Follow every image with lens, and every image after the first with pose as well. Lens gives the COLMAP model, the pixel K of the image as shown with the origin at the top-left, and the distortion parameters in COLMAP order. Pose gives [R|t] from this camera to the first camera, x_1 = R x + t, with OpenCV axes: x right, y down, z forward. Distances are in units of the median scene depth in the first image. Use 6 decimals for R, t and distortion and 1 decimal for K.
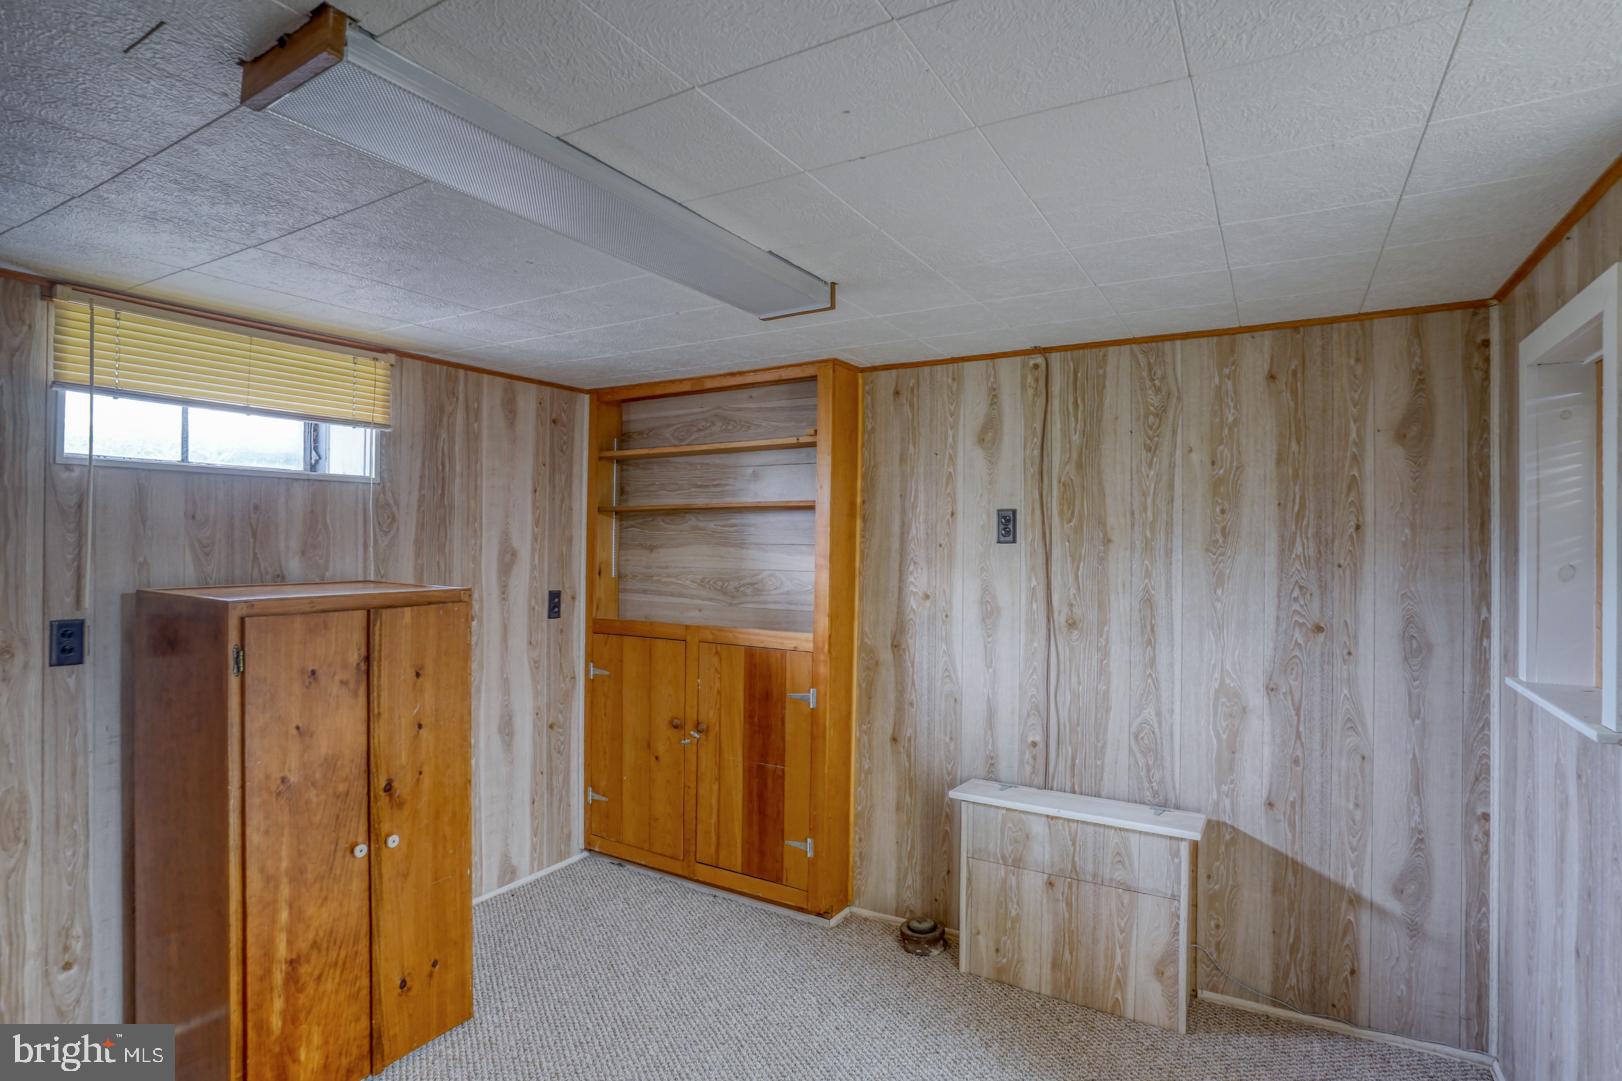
lens RADIAL K [[794.9, 0, 807.0], [0, 794.9, 554.1], [0, 0, 1]] dist [-0.075413, 0.034985]
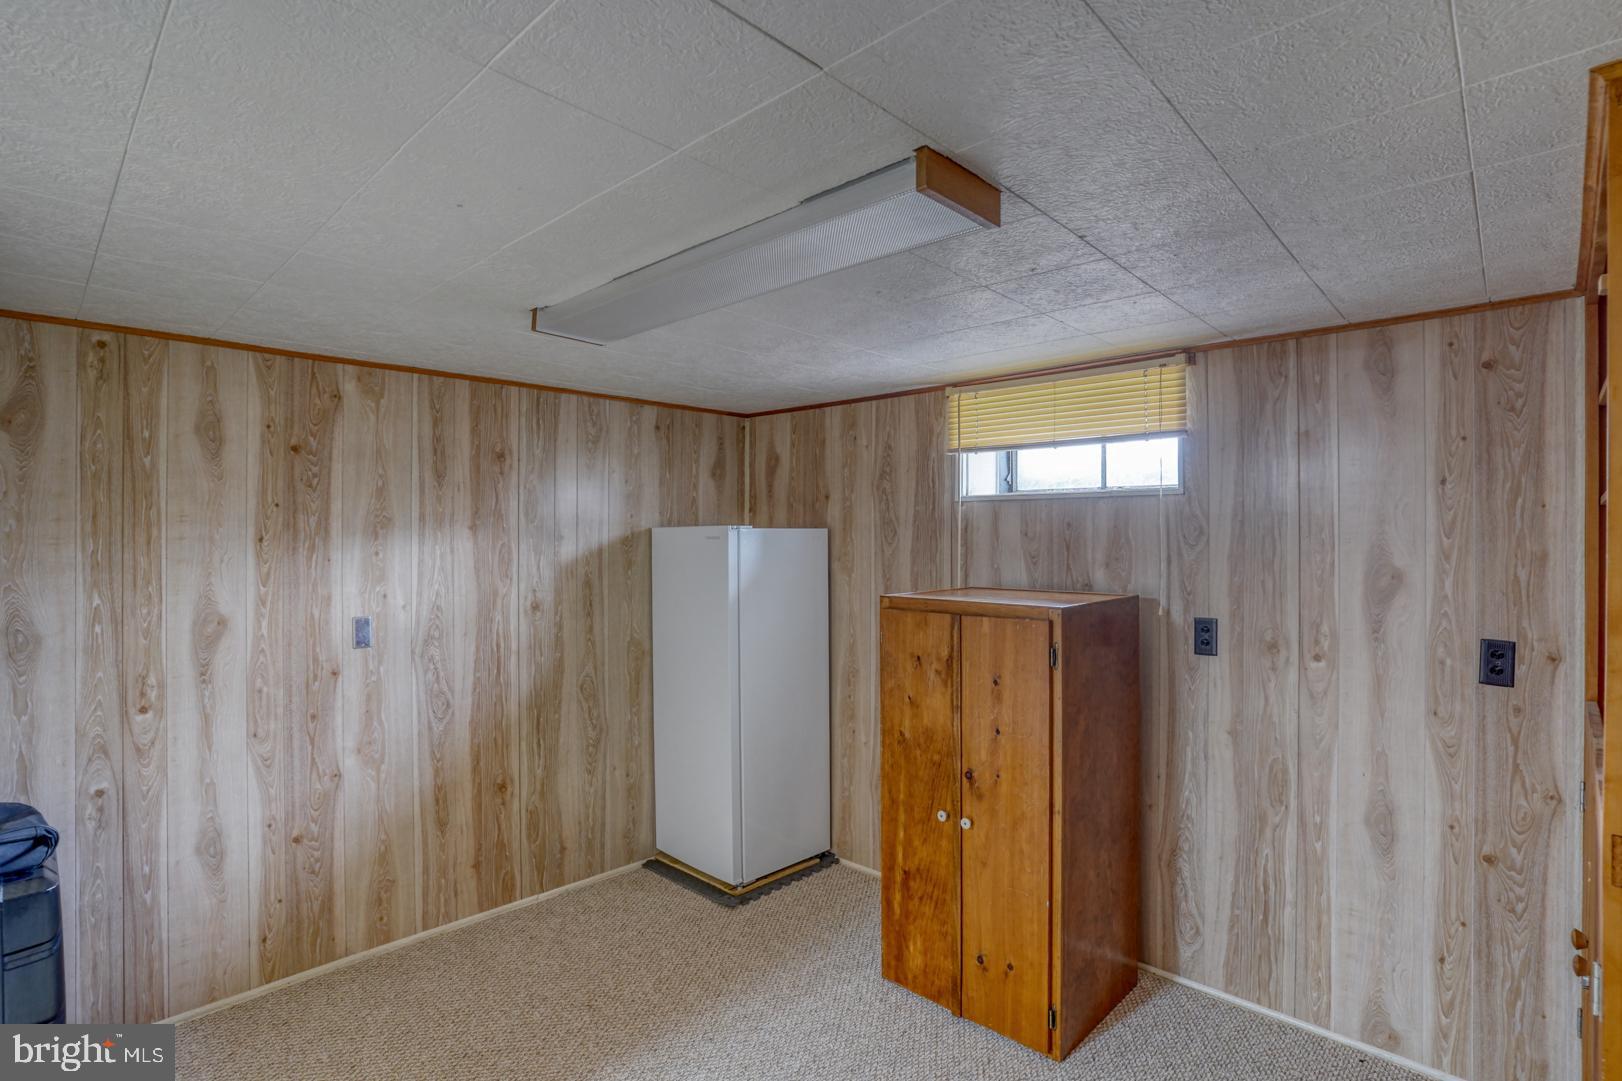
lens RADIAL K [[794.9, 0, 807.0], [0, 794.9, 554.1], [0, 0, 1]] dist [-0.075413, 0.034985]
pose [[-0.210308, 0.013051, -0.977548, 0.552460], [-0.019745, 0.999650, 0.017594, -0.030492], [0.977436, 0.023002, -0.209977, 0.895893]]
